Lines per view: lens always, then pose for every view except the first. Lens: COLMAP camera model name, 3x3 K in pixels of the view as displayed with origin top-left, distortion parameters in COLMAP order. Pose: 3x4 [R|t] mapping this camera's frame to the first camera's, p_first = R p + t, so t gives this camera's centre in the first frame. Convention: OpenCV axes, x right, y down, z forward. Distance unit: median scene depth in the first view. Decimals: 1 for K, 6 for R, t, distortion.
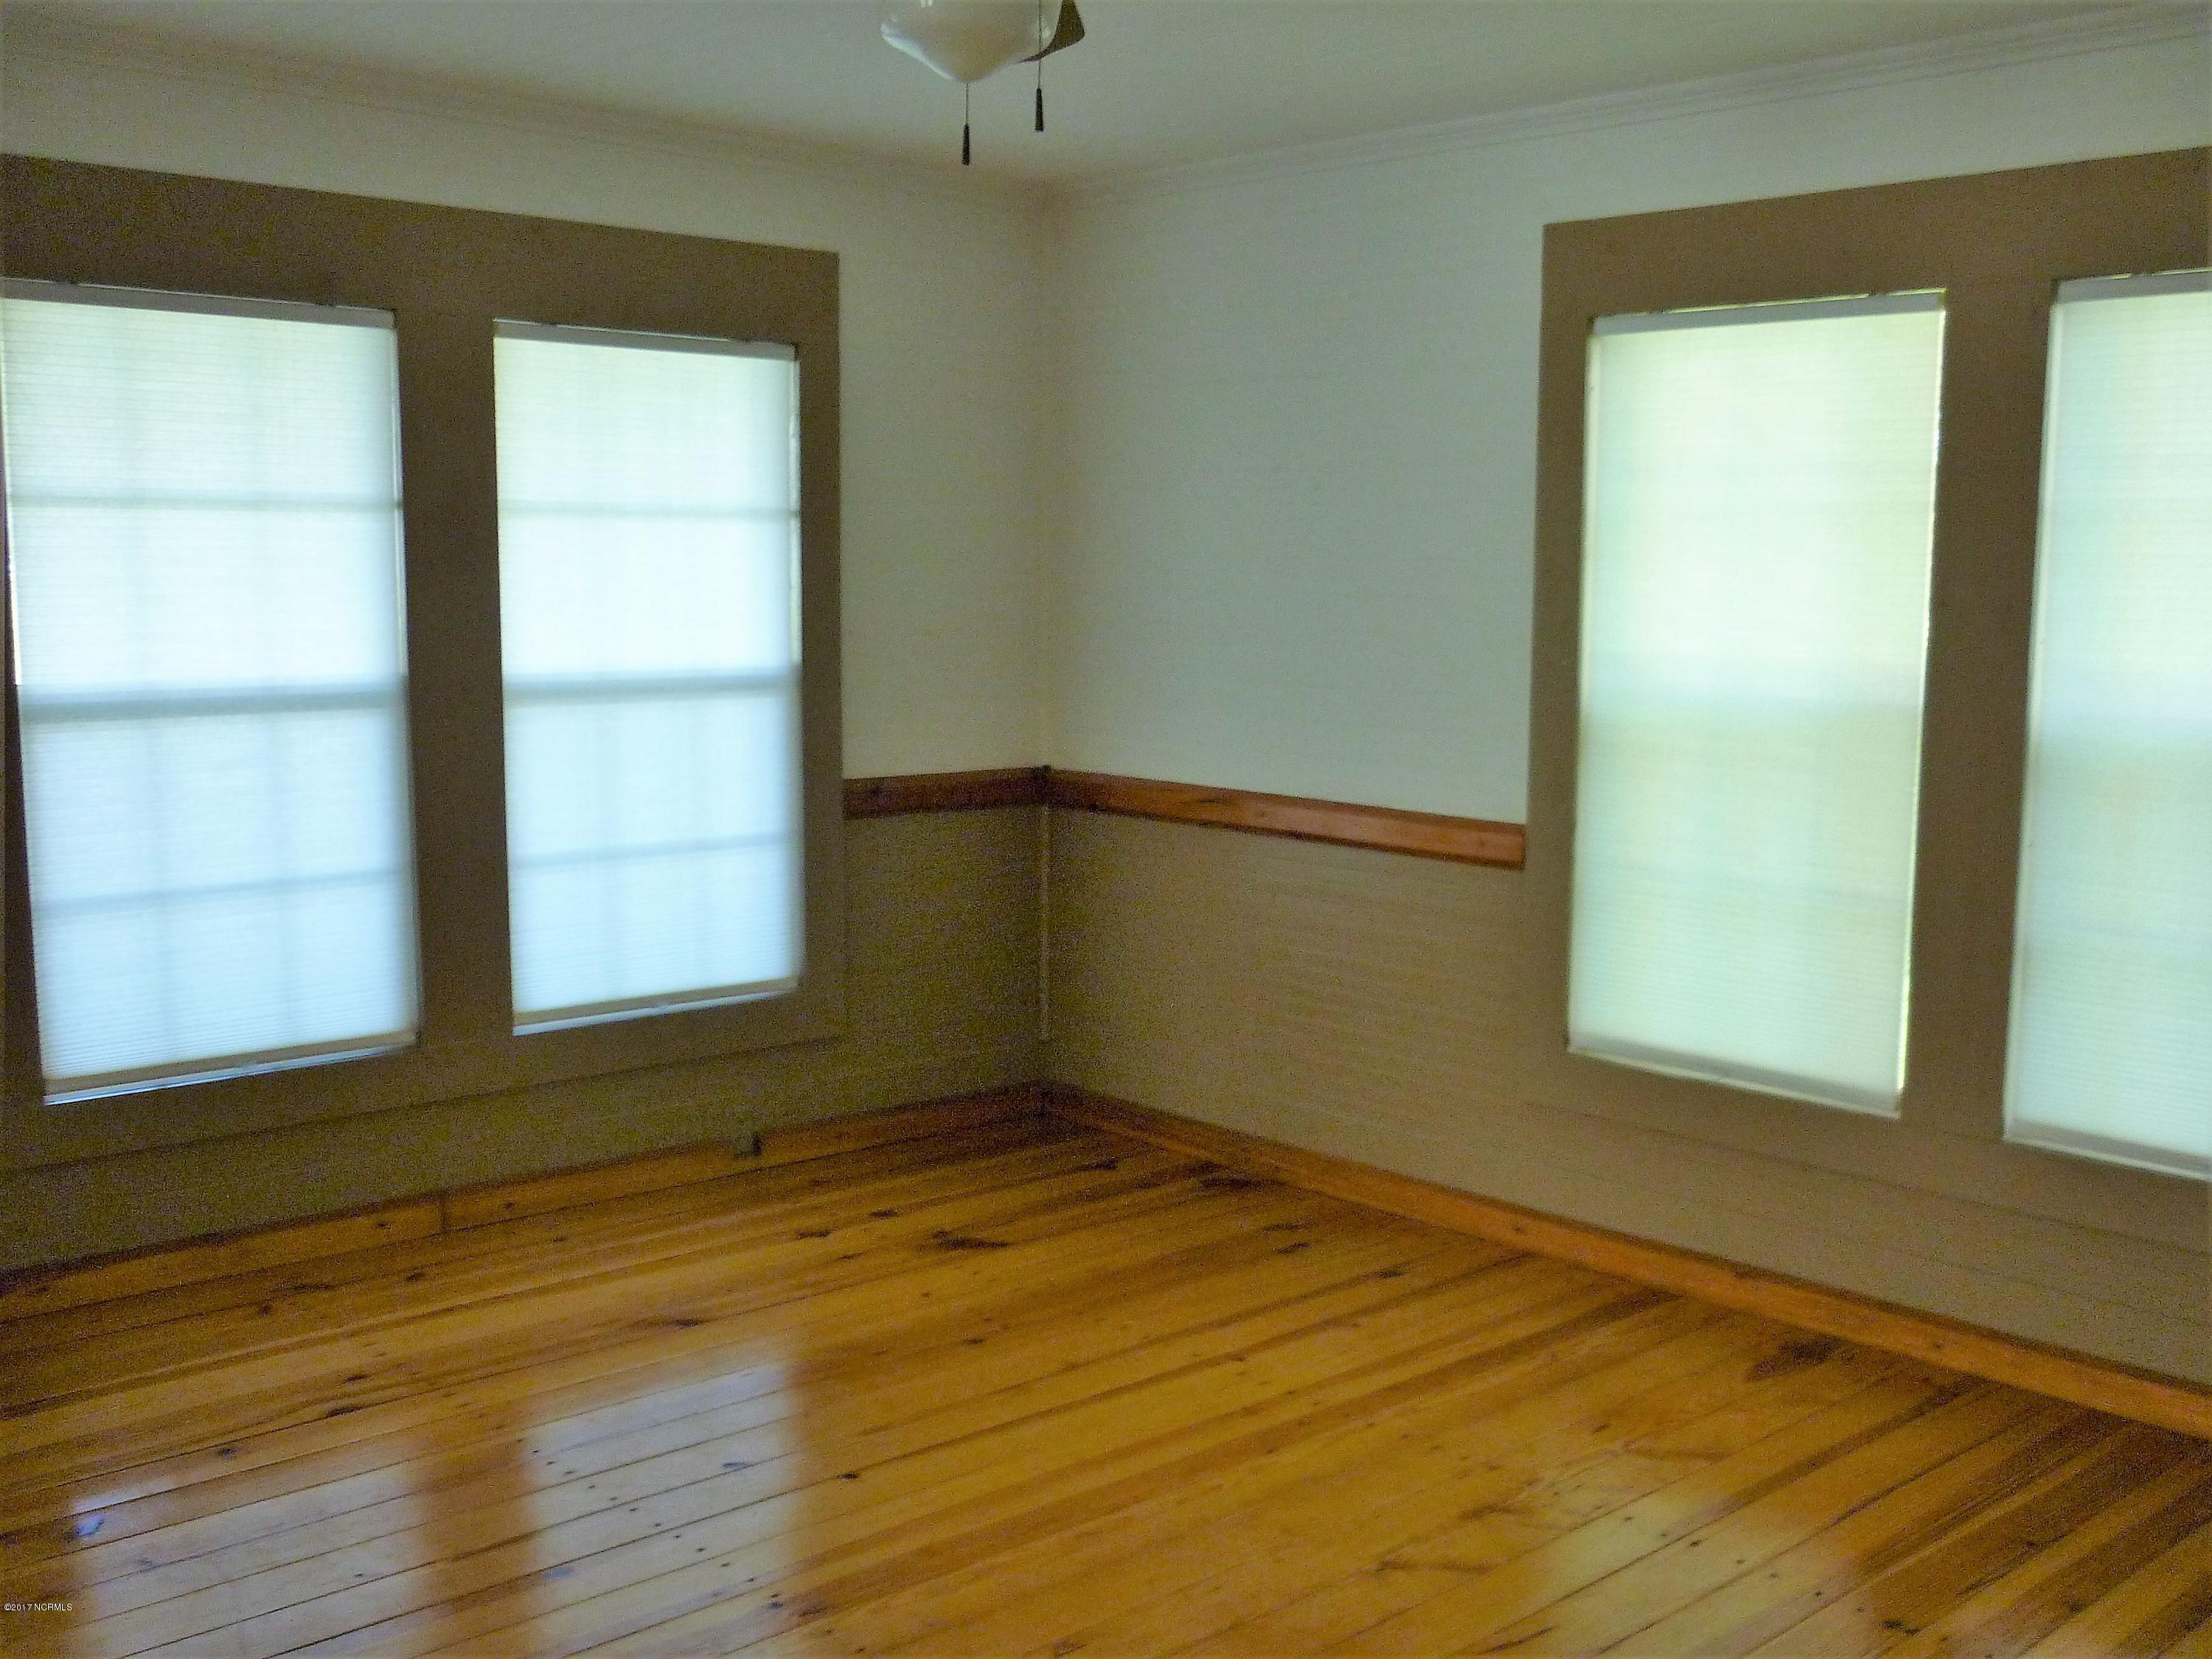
lens RADIAL K [[2291.1, 0, 1109.4], [0, 2291.1, 847.9], [0, 0, 1]] dist [-0.000083, 0.000000]
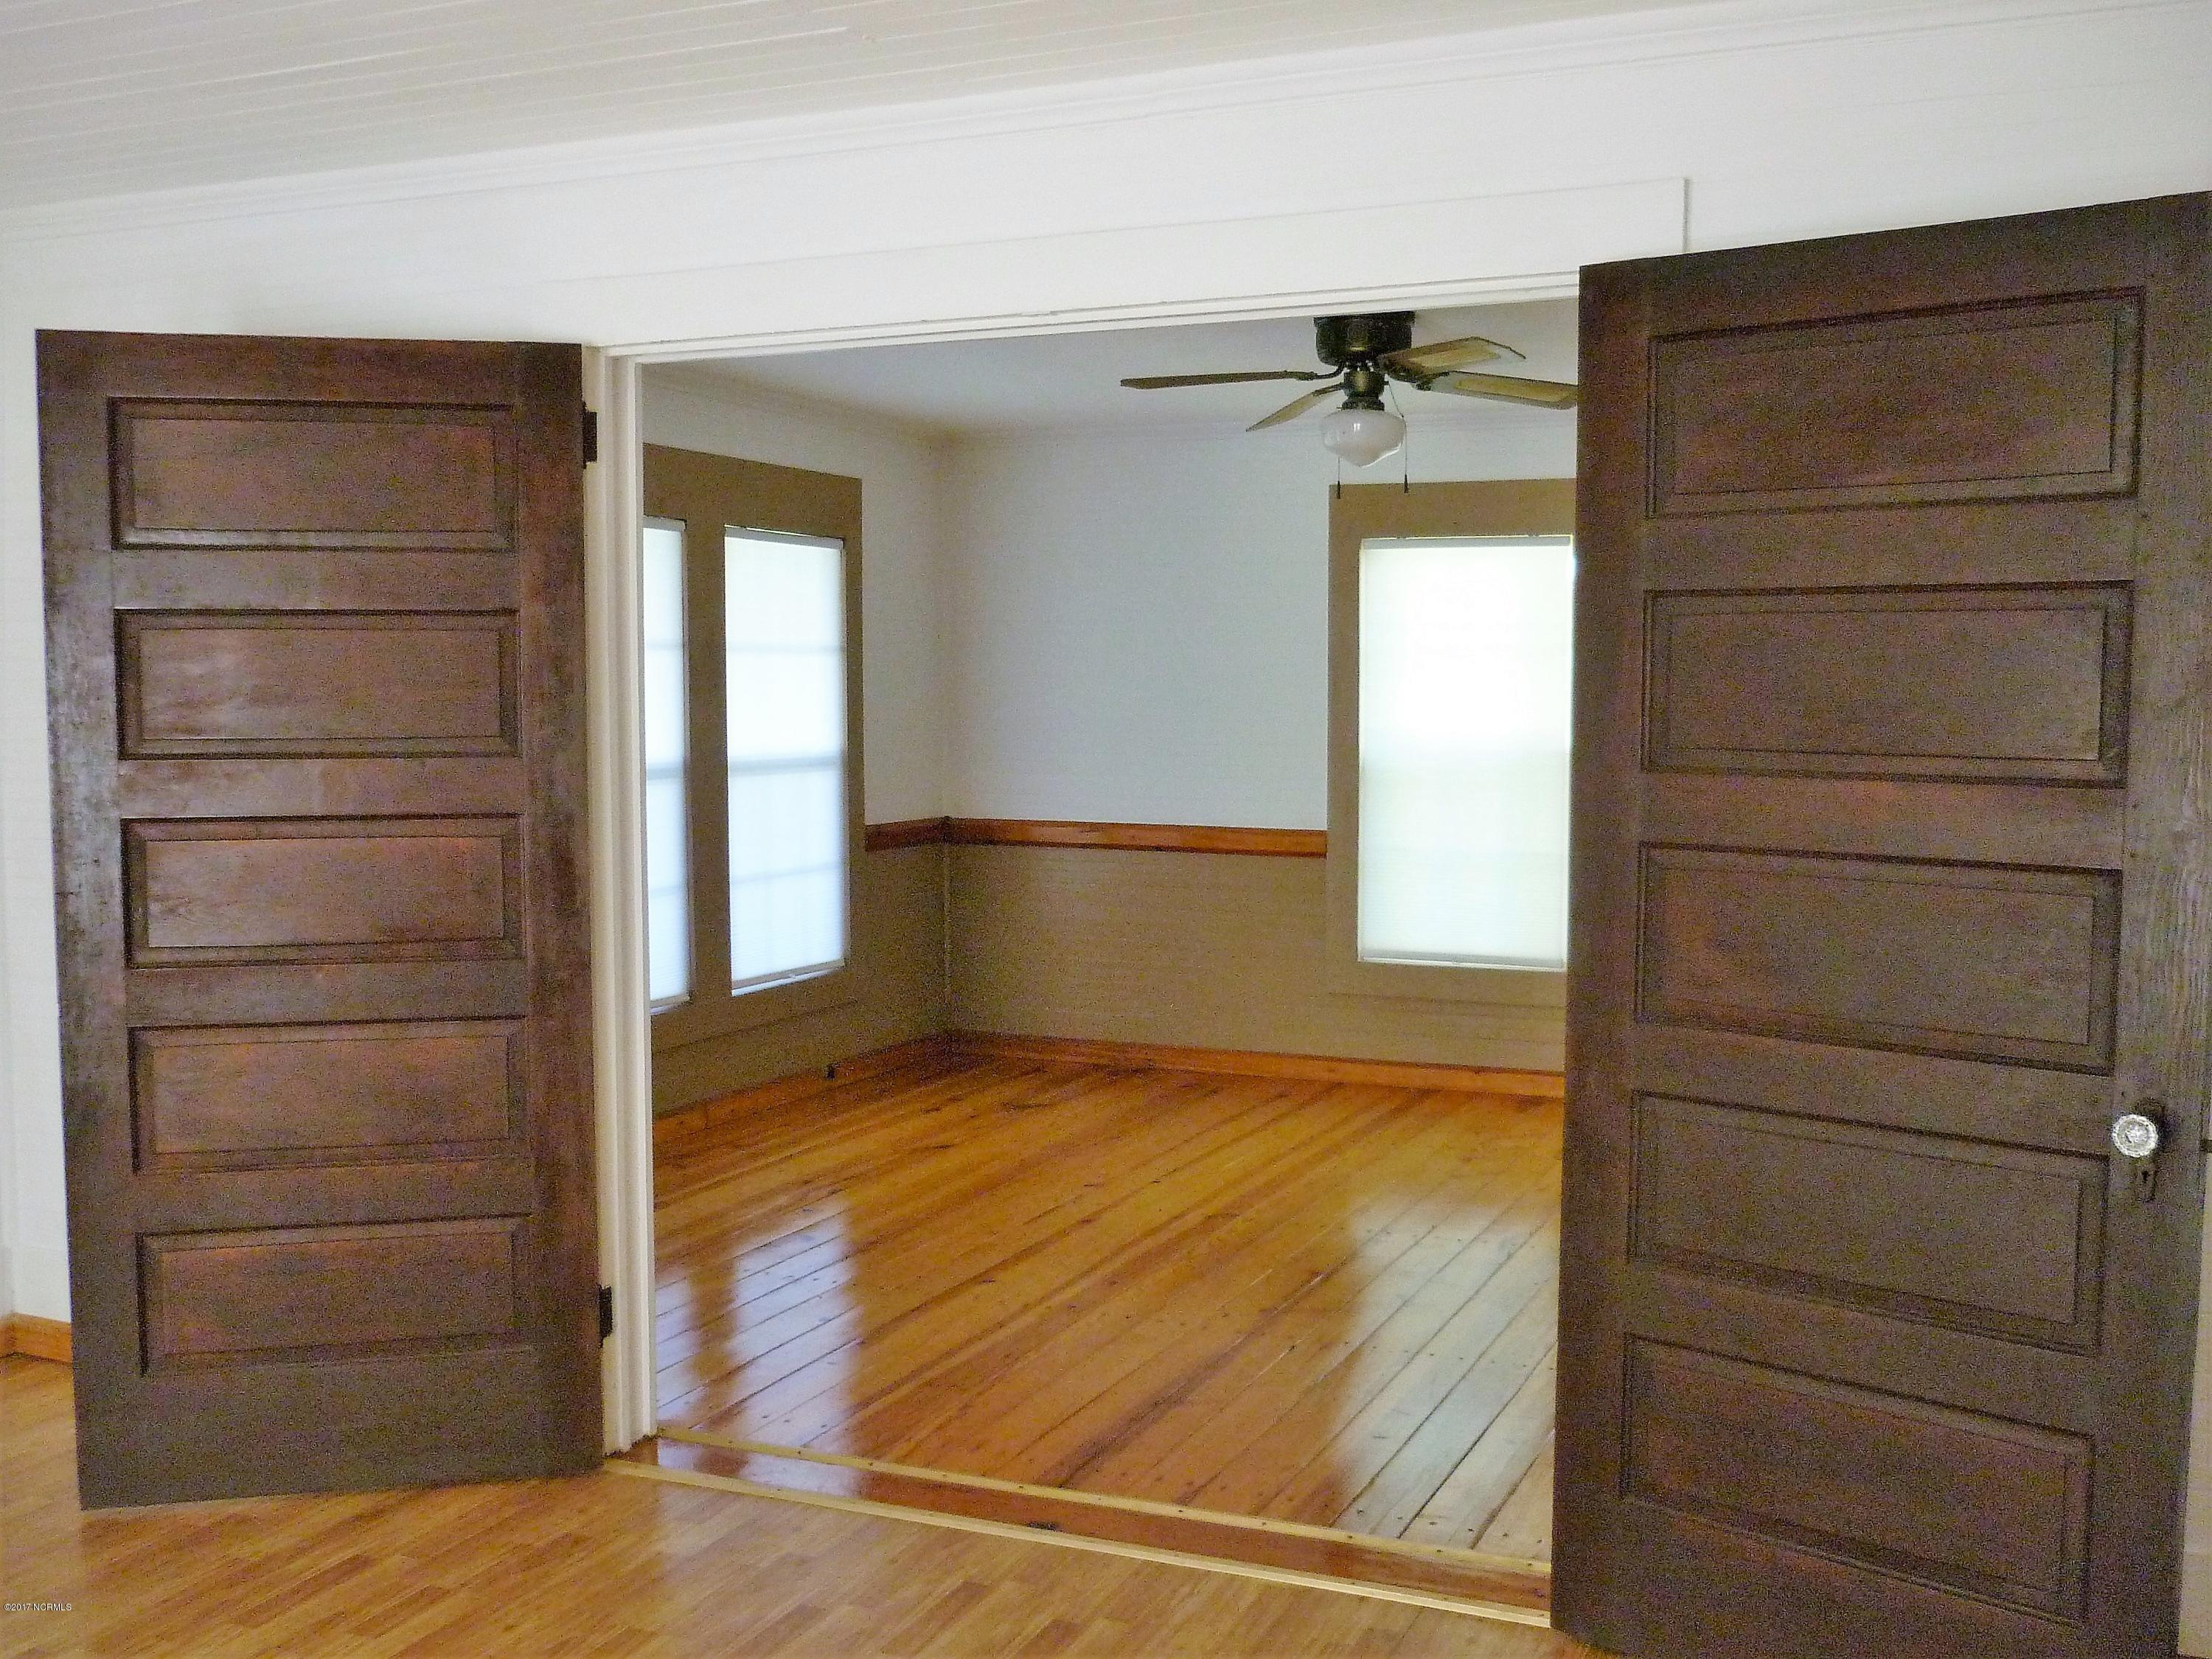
lens RADIAL K [[2291.1, 0, 1108.0], [0, 2291.1, 833.9], [0, 0, 1]] dist [-0.000083, 0.000000]
pose [[0.908743, -0.035500, 0.415843, -0.662172], [0.059836, 0.997165, -0.045633, 0.059650], [-0.413044, 0.066351, 0.908291, -0.473779]]
